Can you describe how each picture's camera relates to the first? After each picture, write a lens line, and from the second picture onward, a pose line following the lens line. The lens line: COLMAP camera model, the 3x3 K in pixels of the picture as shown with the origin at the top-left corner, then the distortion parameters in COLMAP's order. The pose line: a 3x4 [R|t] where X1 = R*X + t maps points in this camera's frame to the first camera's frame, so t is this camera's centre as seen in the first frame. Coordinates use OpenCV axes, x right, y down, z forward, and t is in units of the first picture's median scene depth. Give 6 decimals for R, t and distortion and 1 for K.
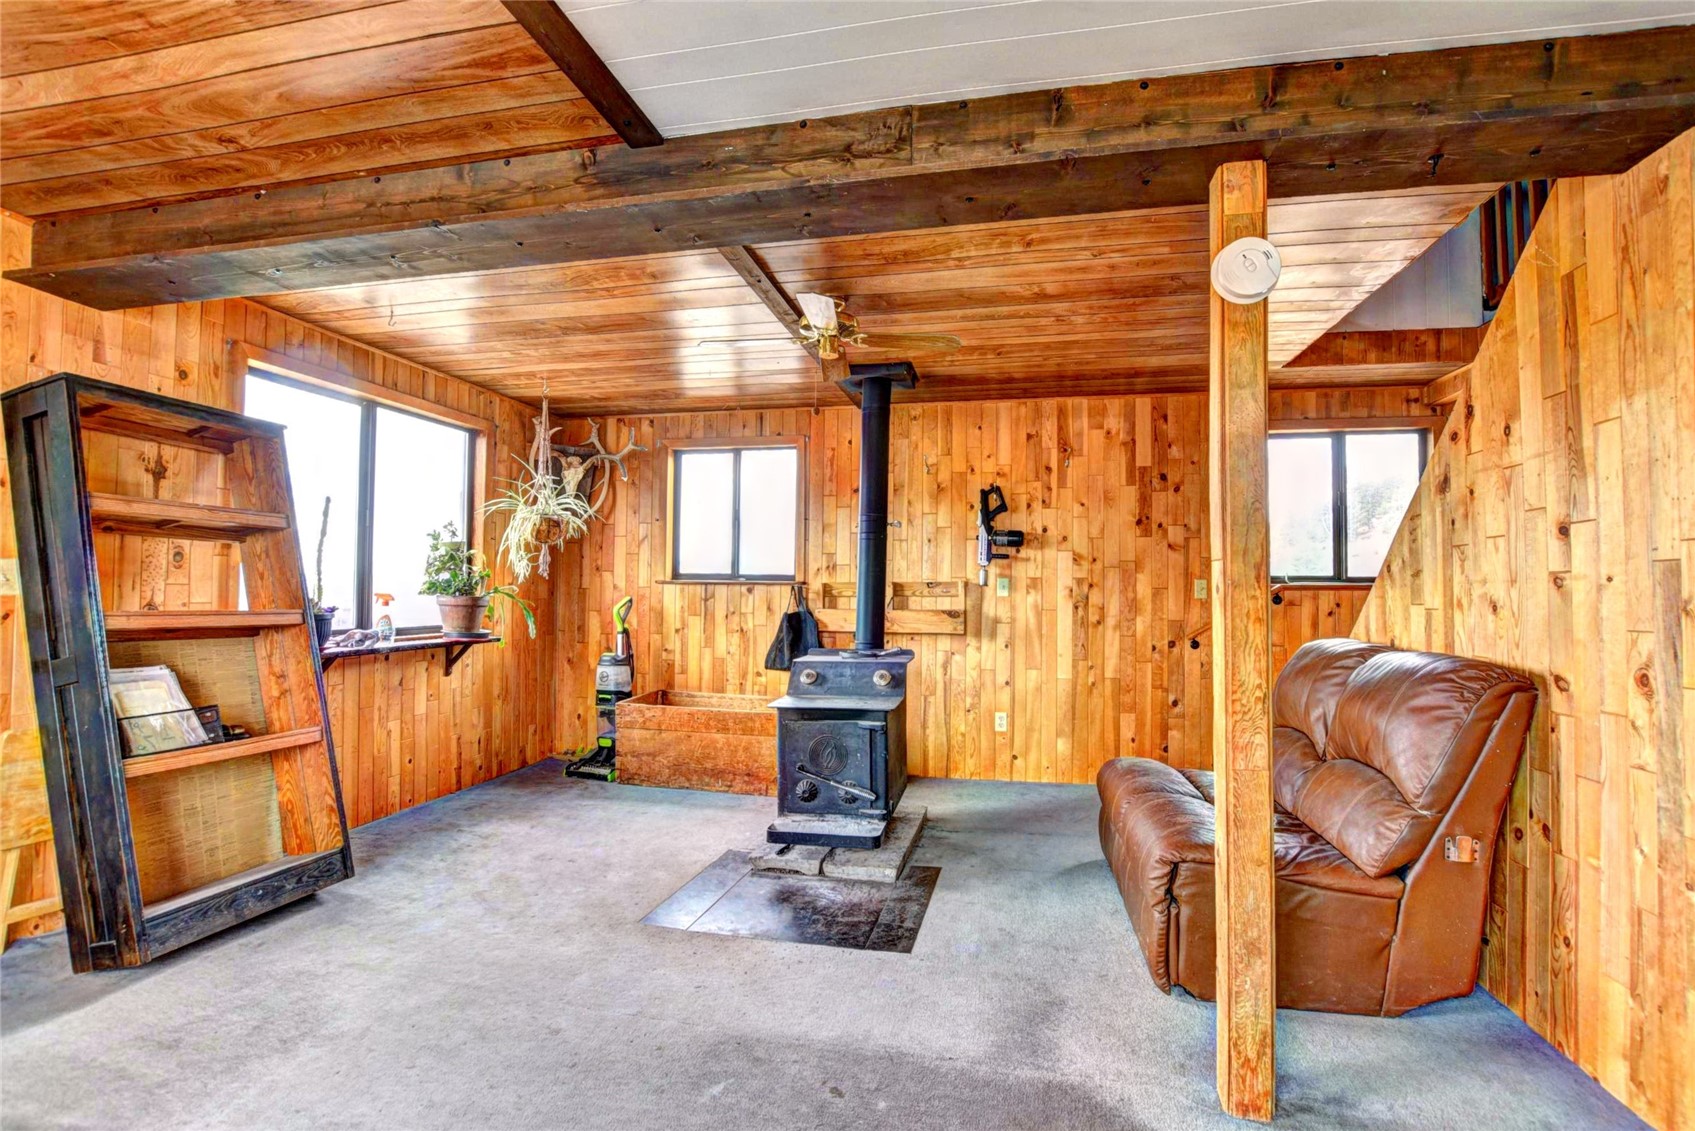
lens RADIAL K [[767.9, 0, 851.1], [0, 767.9, 566.2], [0, 0, 1]] dist [-0.027337, 0.001356]
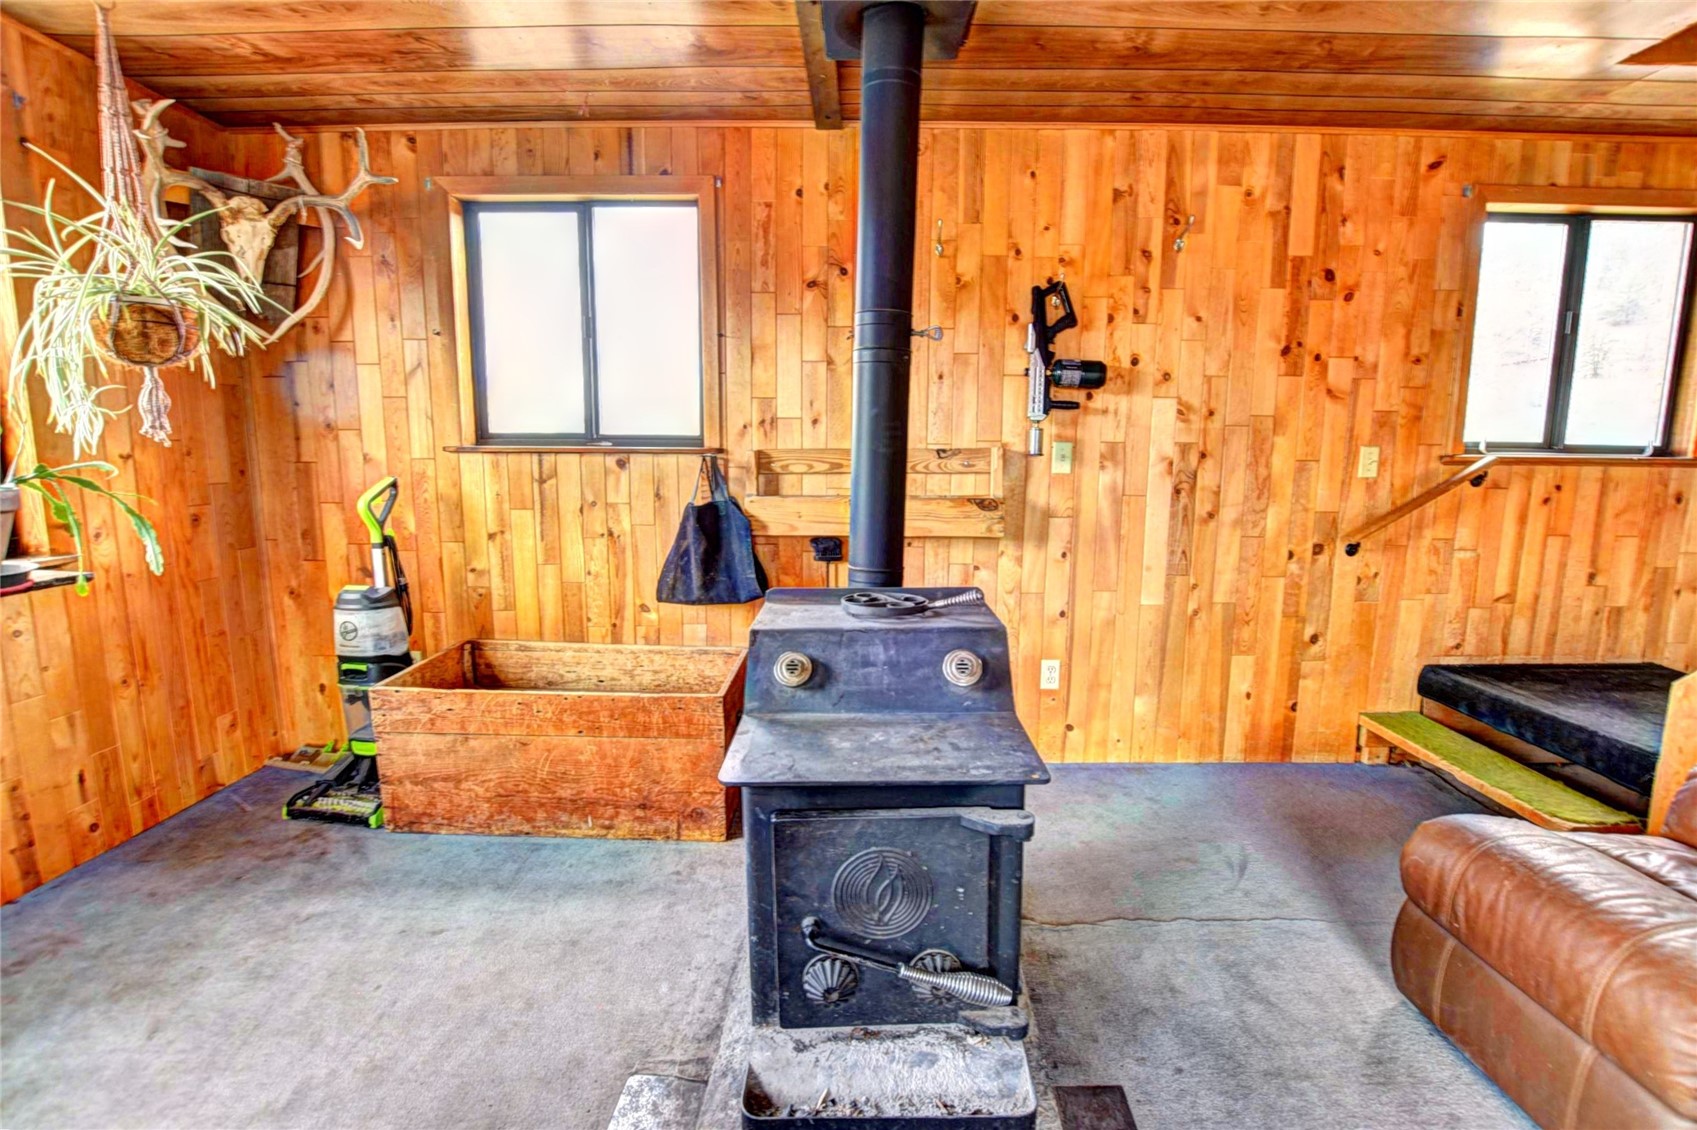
lens RADIAL K [[768.8, 0, 854.4], [0, 768.8, 567.4], [0, 0, 1]] dist [-0.027337, 0.001356]
pose [[0.981533, -0.029447, 0.189014, -0.078024], [-0.004666, 0.984102, 0.177544, 0.005827], [-0.191237, -0.175147, 0.965791, 0.439303]]
